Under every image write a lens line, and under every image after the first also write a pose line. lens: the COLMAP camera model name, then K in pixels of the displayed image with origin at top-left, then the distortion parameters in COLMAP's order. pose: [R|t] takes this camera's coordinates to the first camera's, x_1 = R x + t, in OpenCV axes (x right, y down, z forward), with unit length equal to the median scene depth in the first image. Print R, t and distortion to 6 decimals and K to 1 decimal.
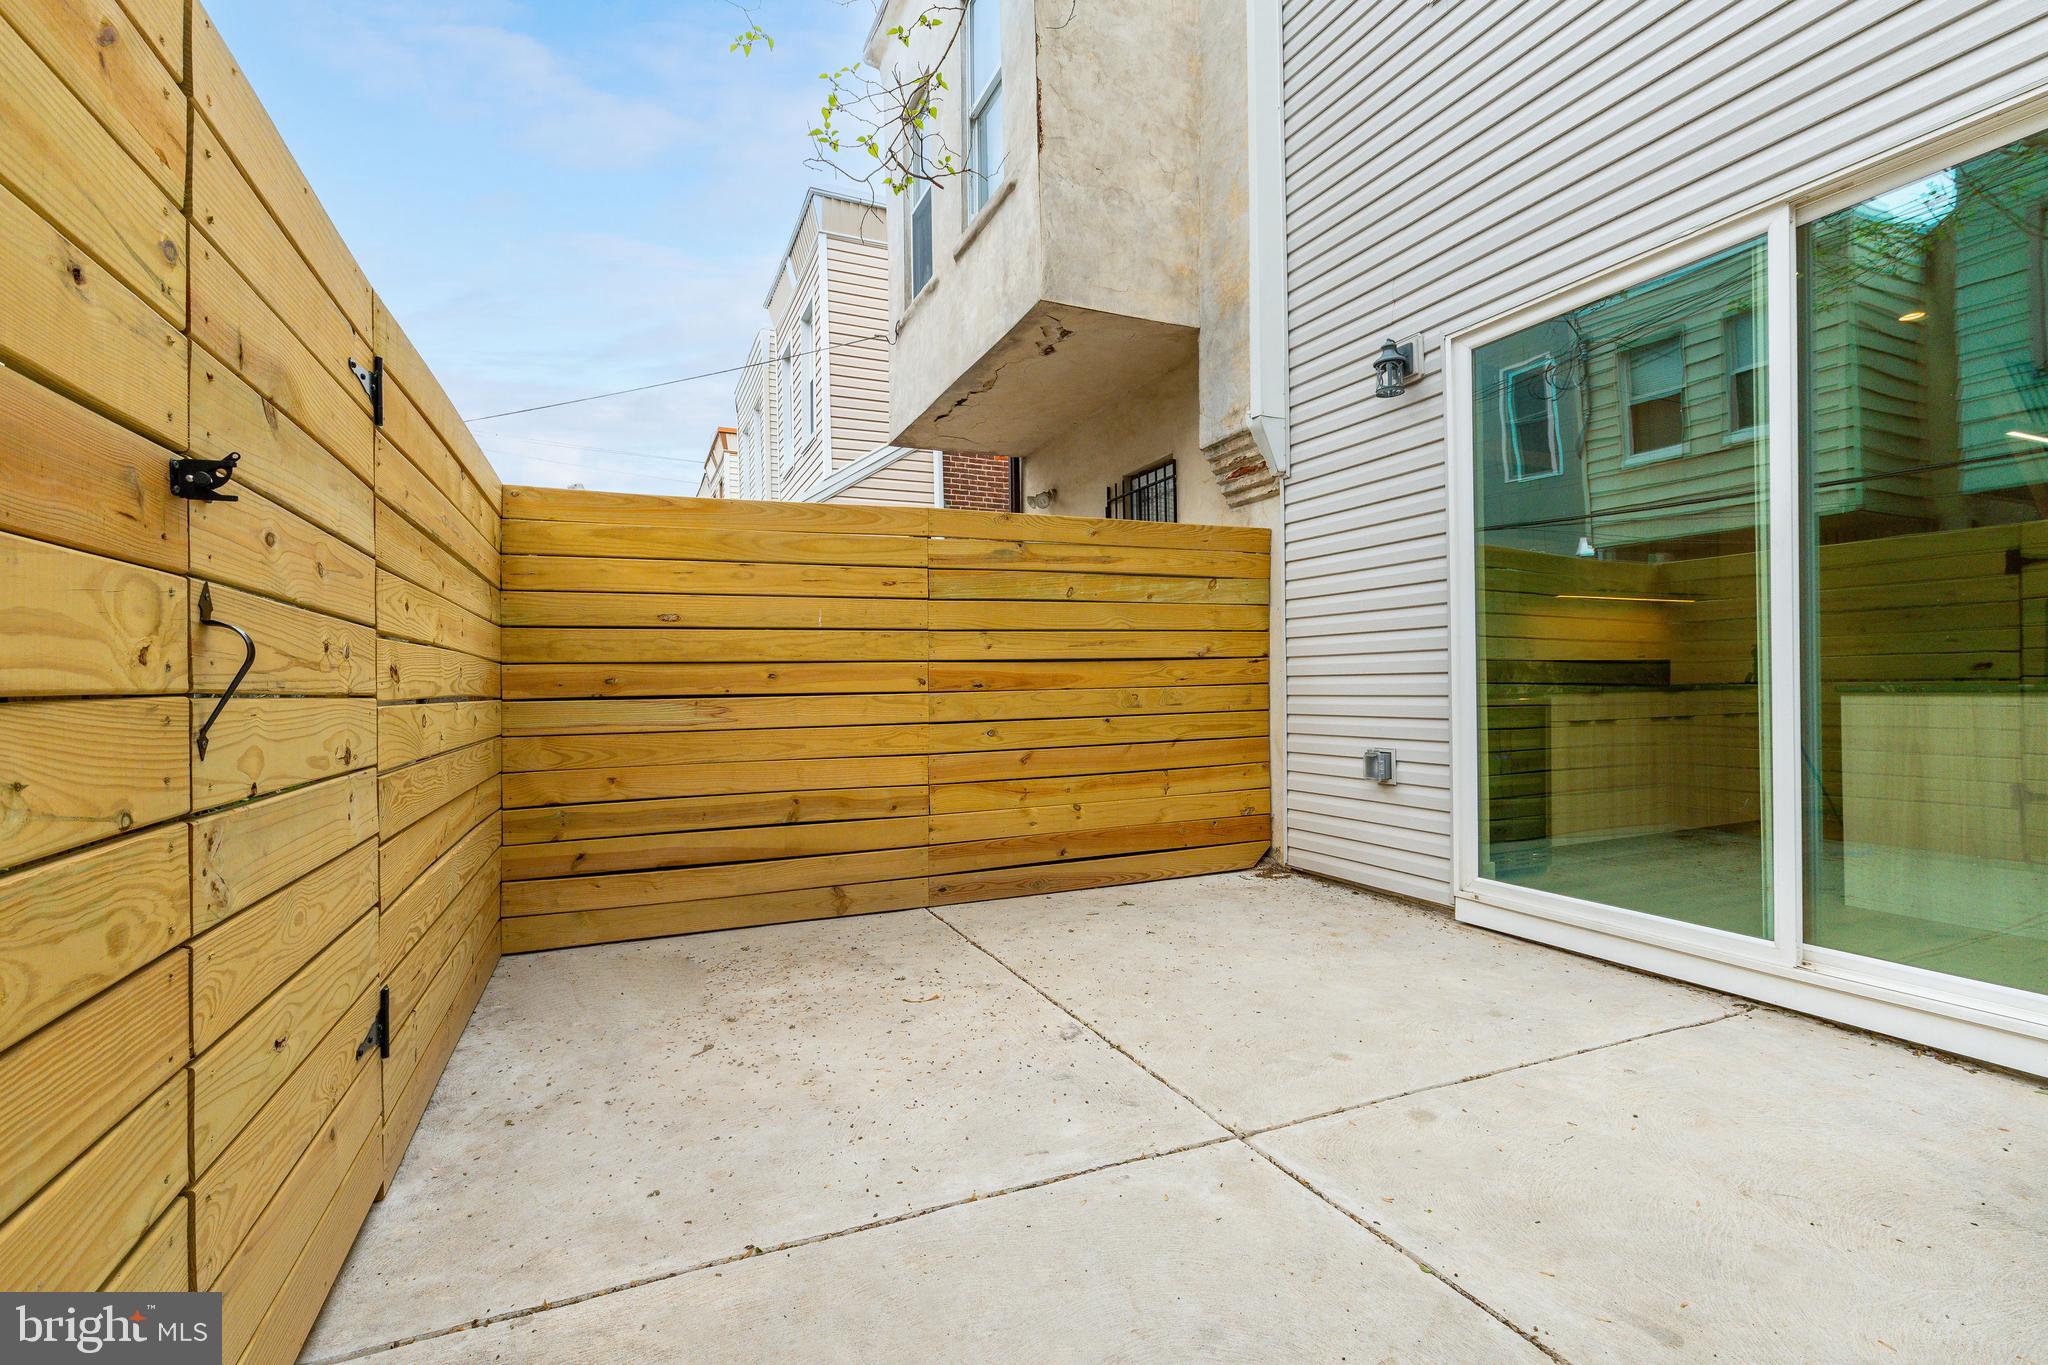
lens RADIAL K [[910.6, 0, 1026.0], [0, 910.6, 685.2], [0, 0, 1]] dist [0.002239, -0.000180]
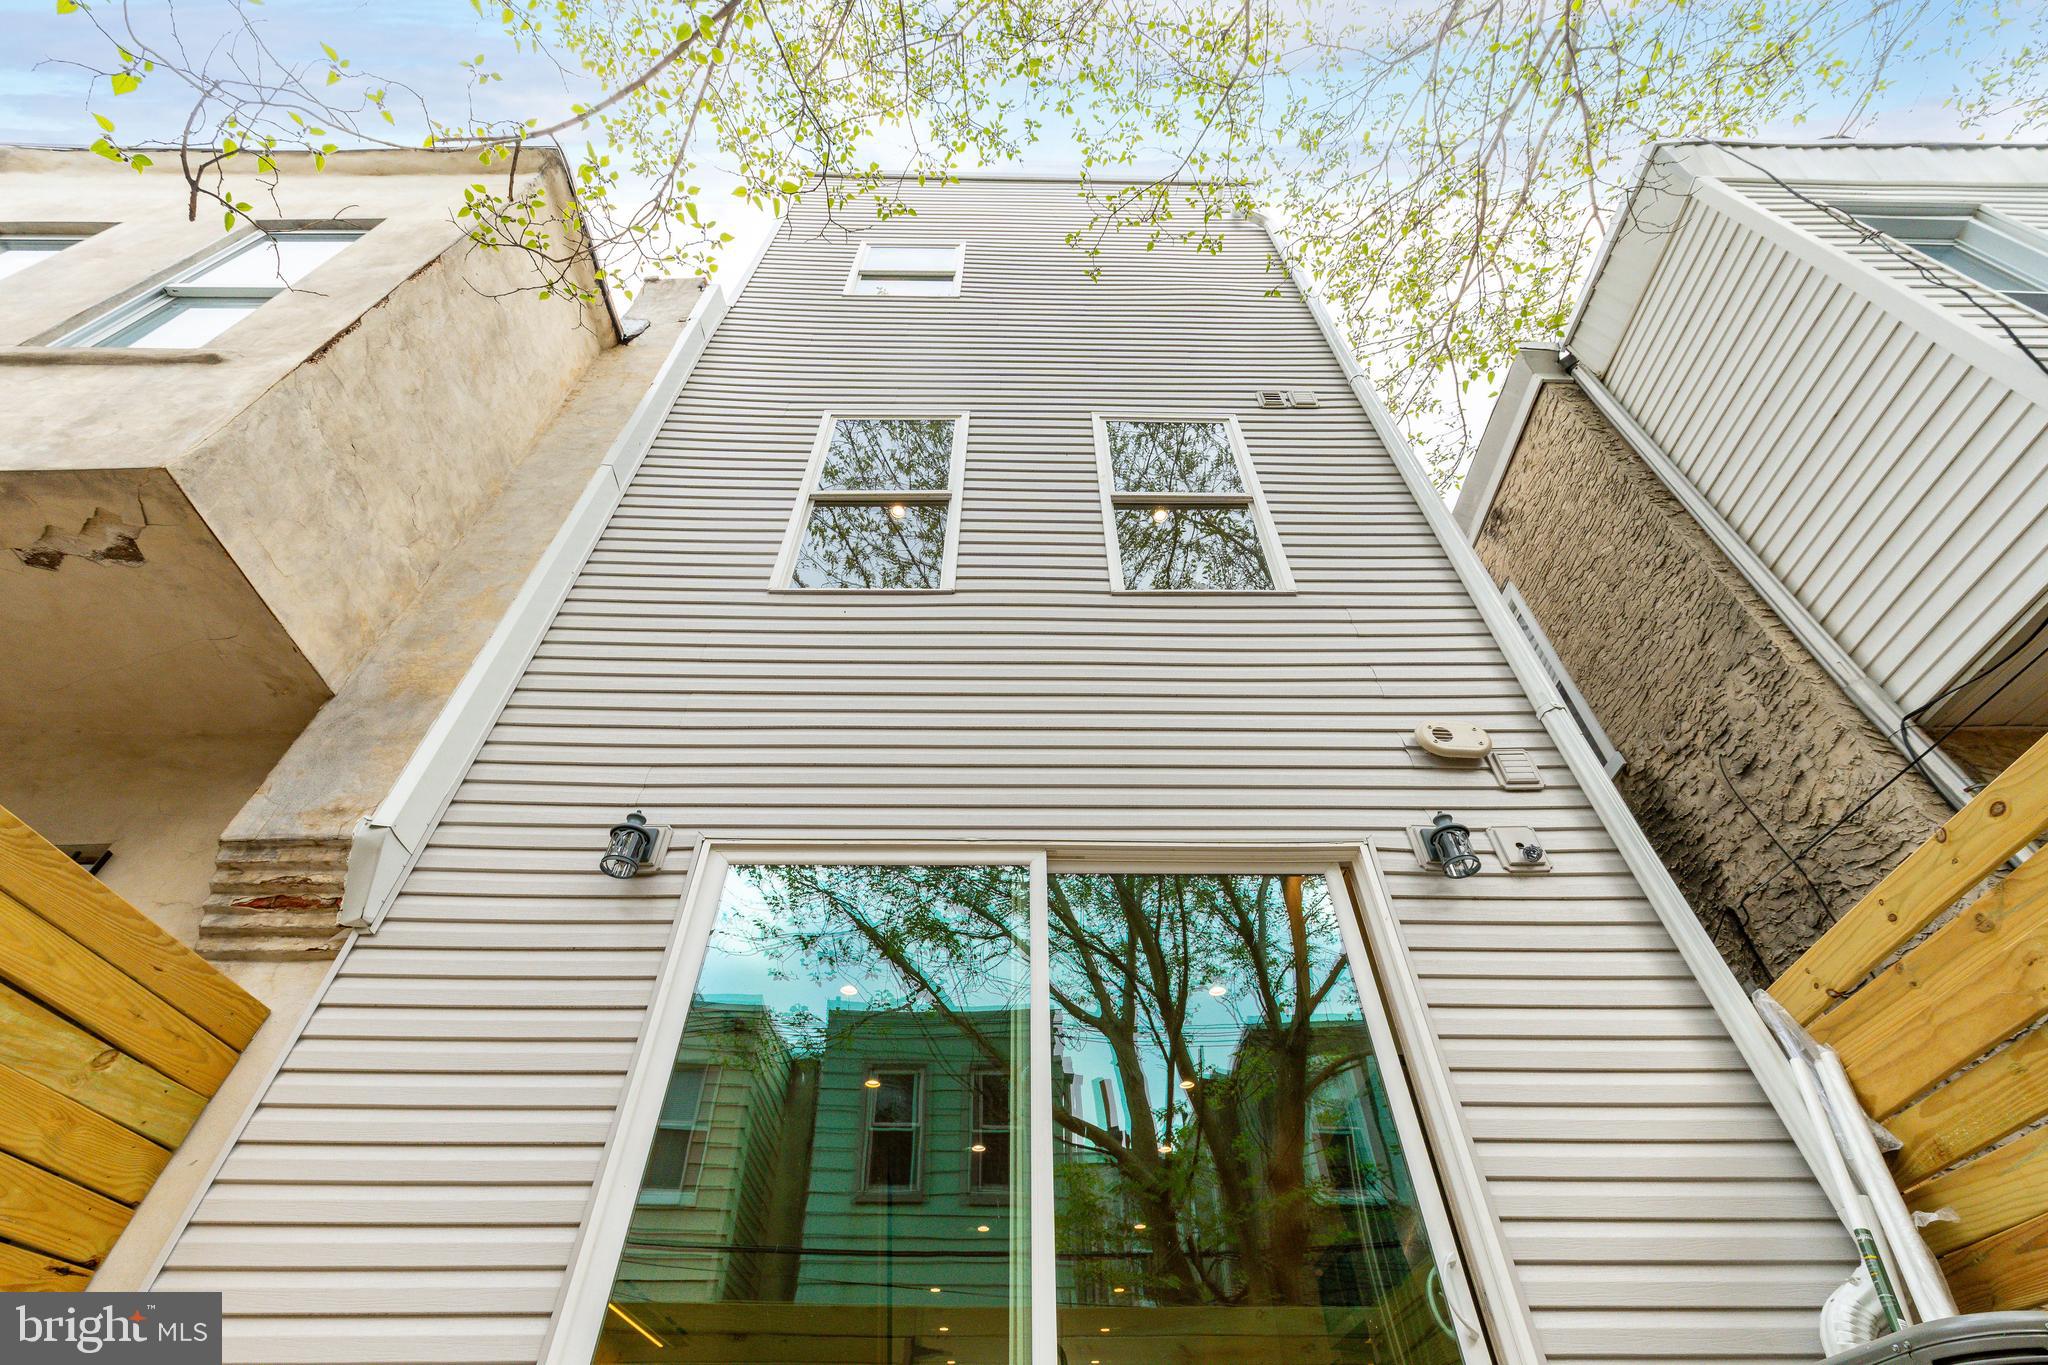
lens RADIAL K [[910.6, 0, 1026.0], [0, 910.6, 685.2], [0, 0, 1]] dist [0.002239, -0.000180]
pose [[0.404561, 0.668046, 0.624536, -0.033675], [-0.002919, 0.683857, -0.729610, 0.106204], [-0.914506, 0.293349, 0.278612, 0.353427]]
